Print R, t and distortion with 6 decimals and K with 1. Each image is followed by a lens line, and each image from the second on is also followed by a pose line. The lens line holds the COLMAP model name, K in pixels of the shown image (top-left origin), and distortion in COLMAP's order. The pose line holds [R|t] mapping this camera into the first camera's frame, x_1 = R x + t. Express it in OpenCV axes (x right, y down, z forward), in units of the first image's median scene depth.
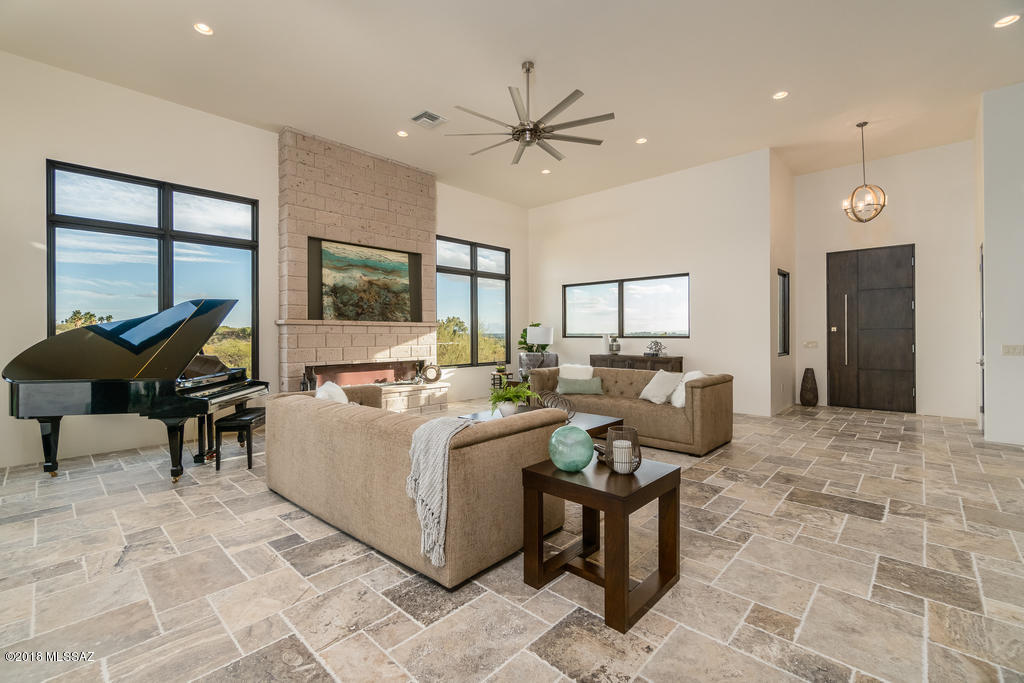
lens RADIAL K [[442.0, 0, 507.2], [0, 442.0, 335.7], [0, 0, 1]] dist [-0.002031, 0.000500]
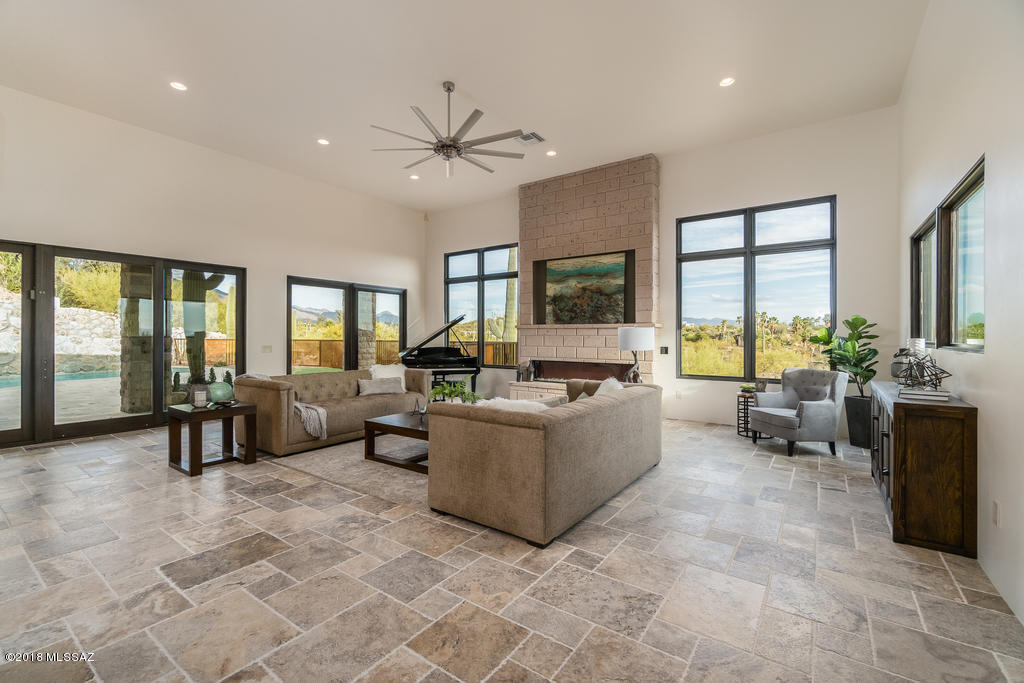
lens RADIAL K [[443.9, 0, 500.7], [0, 443.9, 335.5], [0, 0, 1]] dist [-0.003265, -0.000428]
pose [[0.121717, 0.003451, -0.992559, 0.774361], [-0.006668, 0.999974, 0.002659, -0.006326], [0.992542, 0.006295, 0.121737, 0.681119]]
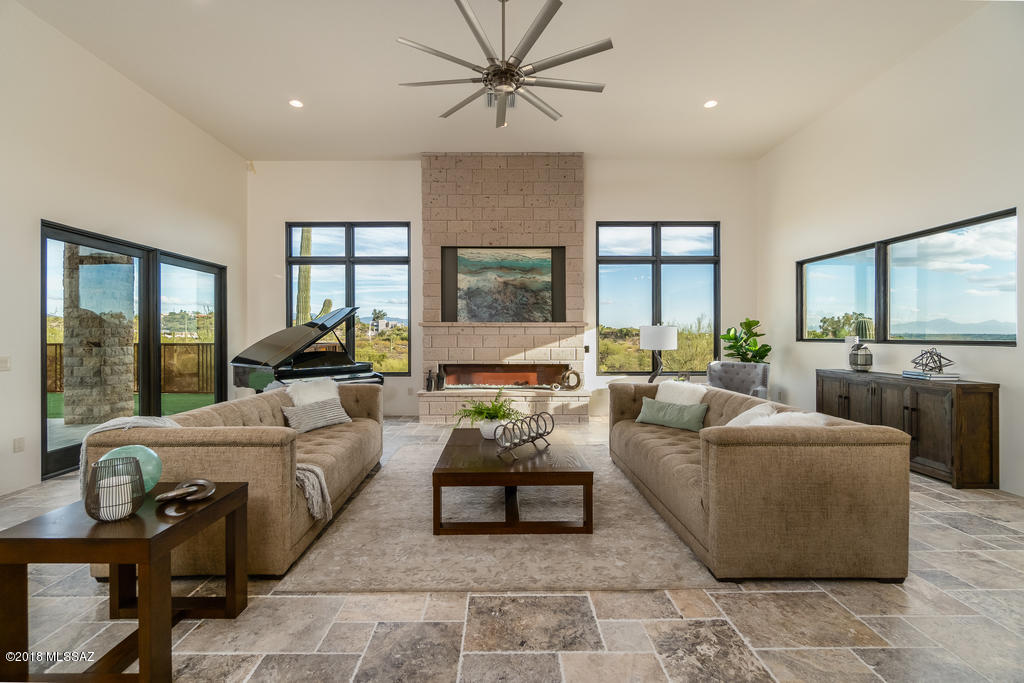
lens RADIAL K [[445.4, 0, 505.6], [0, 445.4, 338.1], [0, 0, 1]] dist [0.000837, 0.000380]
pose [[0.694419, 0.007657, -0.719530, 0.421501], [-0.004892, 0.999971, 0.005921, -0.003236], [0.719554, -0.000592, 0.694436, 0.313509]]
